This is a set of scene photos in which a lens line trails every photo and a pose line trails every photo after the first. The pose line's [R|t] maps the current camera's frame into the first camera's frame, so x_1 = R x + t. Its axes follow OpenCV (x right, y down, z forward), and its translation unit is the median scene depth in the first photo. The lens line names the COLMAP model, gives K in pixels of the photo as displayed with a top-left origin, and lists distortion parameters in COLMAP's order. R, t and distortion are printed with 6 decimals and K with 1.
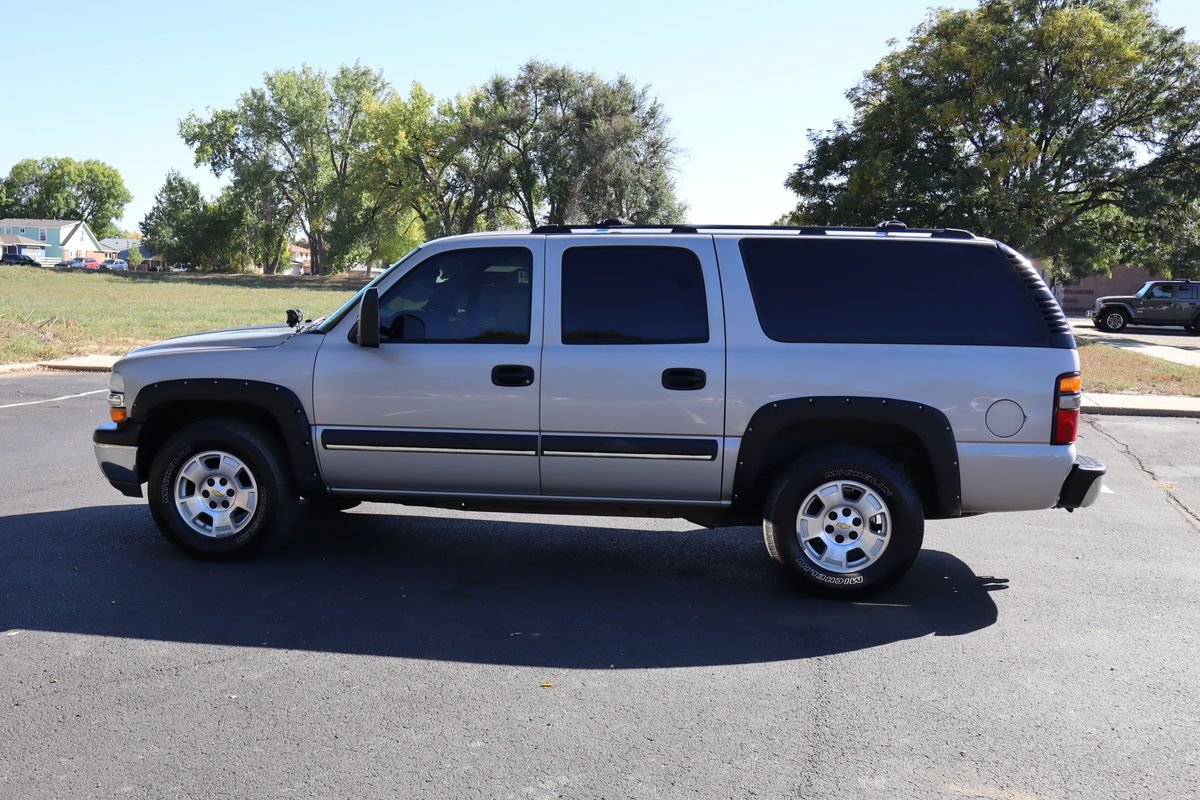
lens RADIAL K [[1221.6, 0, 653.7], [0, 1221.6, 400.4], [0, 0, 1]] dist [0.000933, 0.014821]
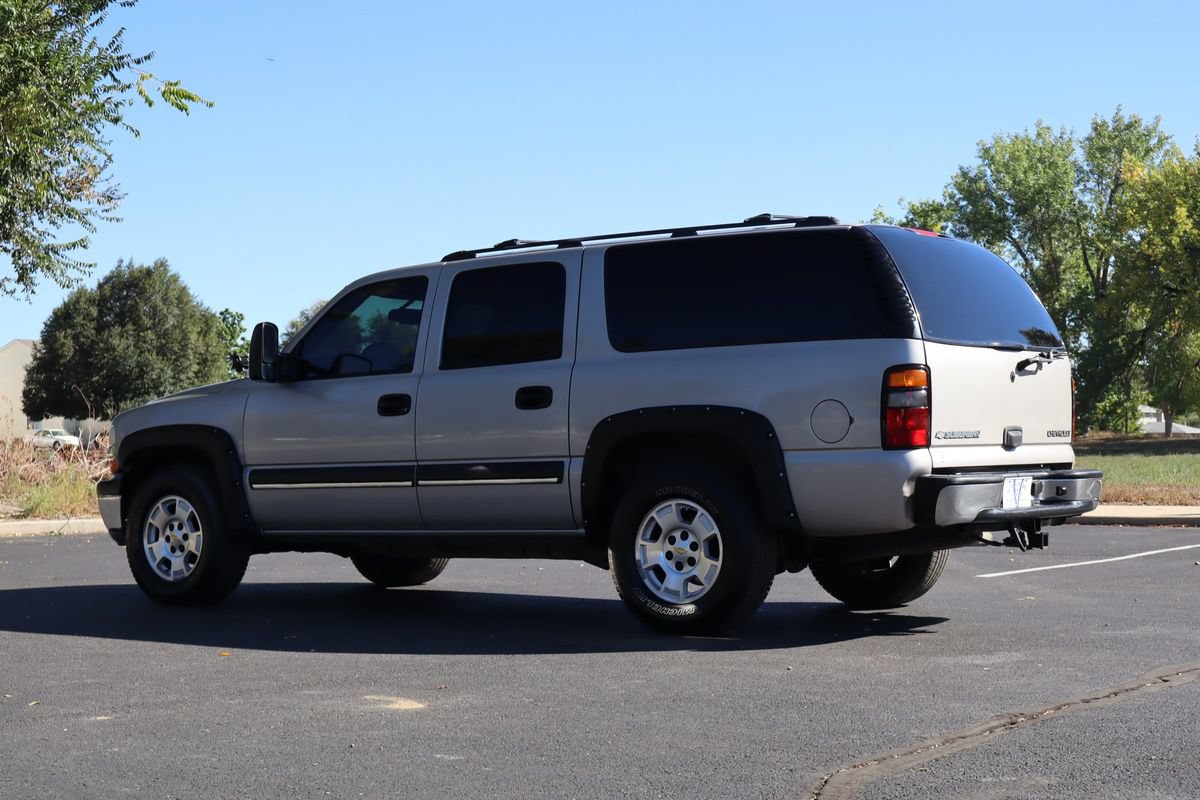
lens RADIAL K [[1969.4, 0, 738.9], [0, 1969.4, 401.3], [0, 0, 1]] dist [-0.008510, -0.067904]
pose [[0.895654, -0.051179, -0.441798, 0.794829], [-0.003308, 0.992563, -0.121687, 0.160825], [0.444740, 0.110451, 0.888823, -0.263376]]
